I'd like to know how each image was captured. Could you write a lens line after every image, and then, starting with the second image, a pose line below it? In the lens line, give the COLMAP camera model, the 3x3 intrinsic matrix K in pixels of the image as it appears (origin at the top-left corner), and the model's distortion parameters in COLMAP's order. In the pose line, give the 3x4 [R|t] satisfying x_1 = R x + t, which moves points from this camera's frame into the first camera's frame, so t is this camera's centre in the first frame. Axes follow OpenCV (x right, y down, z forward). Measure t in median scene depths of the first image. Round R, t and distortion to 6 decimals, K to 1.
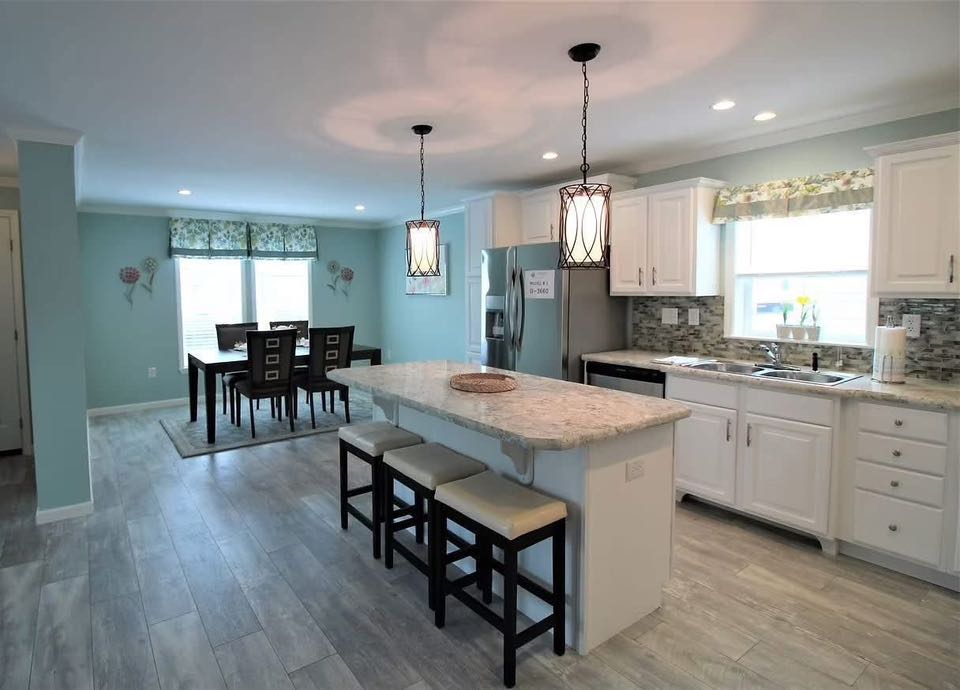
lens RADIAL K [[619.4, 0, 481.4], [0, 619.4, 335.3], [0, 0, 1]] dist [-0.003686, 0.002310]
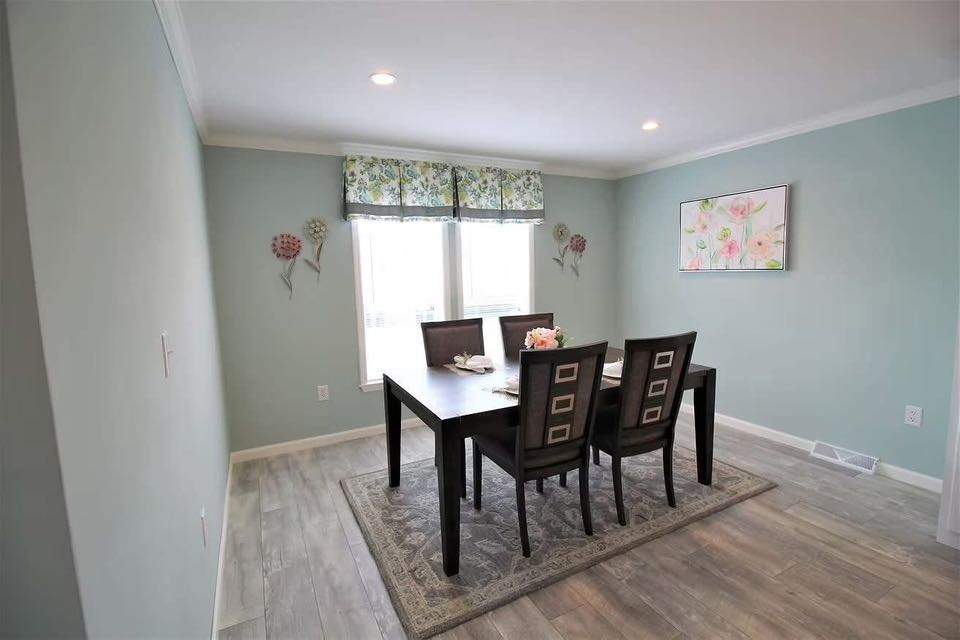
lens RADIAL K [[462.6, 0, 484.3], [0, 462.6, 322.6], [0, 0, 1]] dist [0.000444, -0.001116]
pose [[0.994472, -0.000336, -0.105000, -0.307445], [0.005167, 0.998940, 0.045736, -0.037914], [0.104874, -0.046025, 0.993420, 0.528453]]
